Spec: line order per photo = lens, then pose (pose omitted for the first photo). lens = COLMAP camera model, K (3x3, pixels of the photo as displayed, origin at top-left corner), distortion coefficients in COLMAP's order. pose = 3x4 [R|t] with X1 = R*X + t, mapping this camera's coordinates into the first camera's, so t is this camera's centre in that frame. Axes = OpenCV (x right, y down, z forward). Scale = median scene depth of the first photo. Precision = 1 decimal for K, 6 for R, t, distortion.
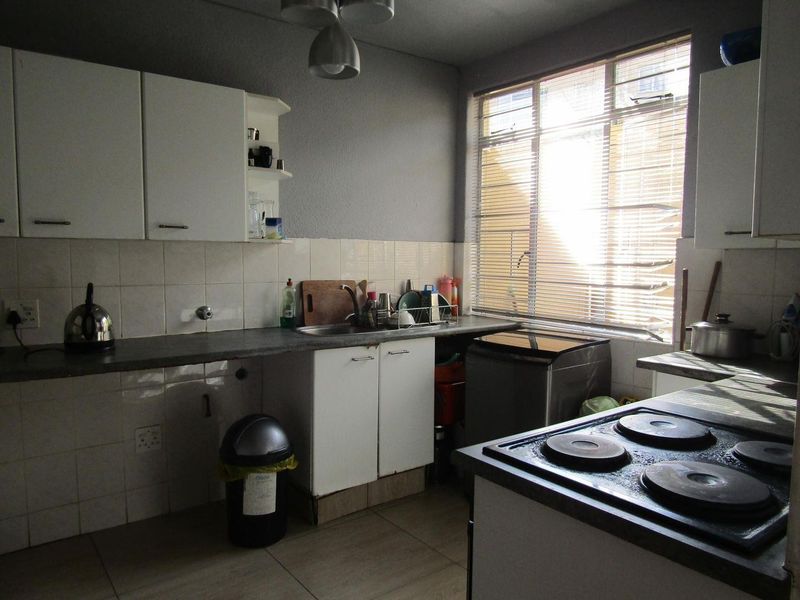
lens RADIAL K [[577.8, 0, 400.0], [0, 577.8, 300.0], [0, 0, 1]] dist [-0.000636, -0.000593]
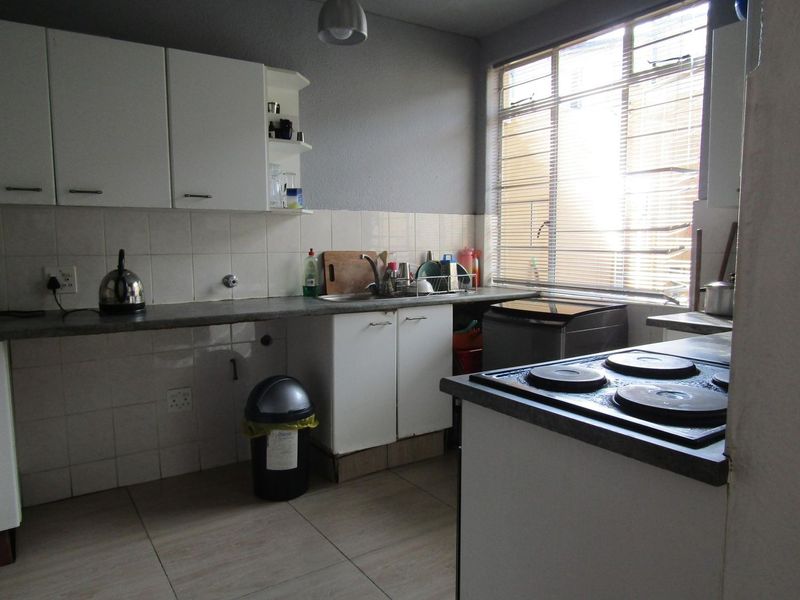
lens RADIAL K [[577.8, 0, 400.0], [0, 577.8, 300.0], [0, 0, 1]] dist [-0.000636, -0.000593]
pose [[0.998014, -0.006495, -0.062649, 0.033968], [0.007756, 0.999772, 0.019912, 0.038334], [0.062505, -0.020358, 0.997837, -0.025775]]
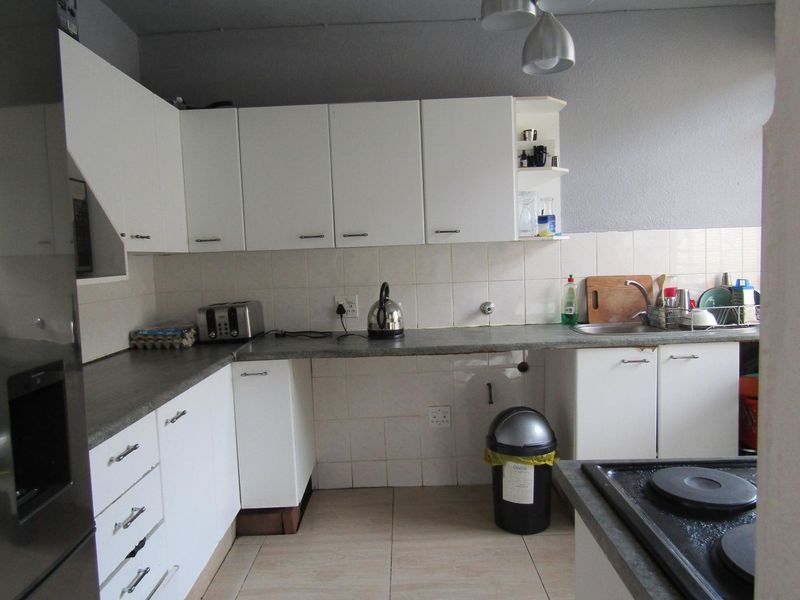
lens RADIAL K [[577.8, 0, 400.0], [0, 577.8, 300.0], [0, 0, 1]] dist [-0.000636, -0.000593]
pose [[0.791970, 0.010447, -0.610470, 0.195240], [-0.002971, 0.999908, 0.013258, -0.006781], [0.610552, -0.008687, 0.791928, 0.041815]]
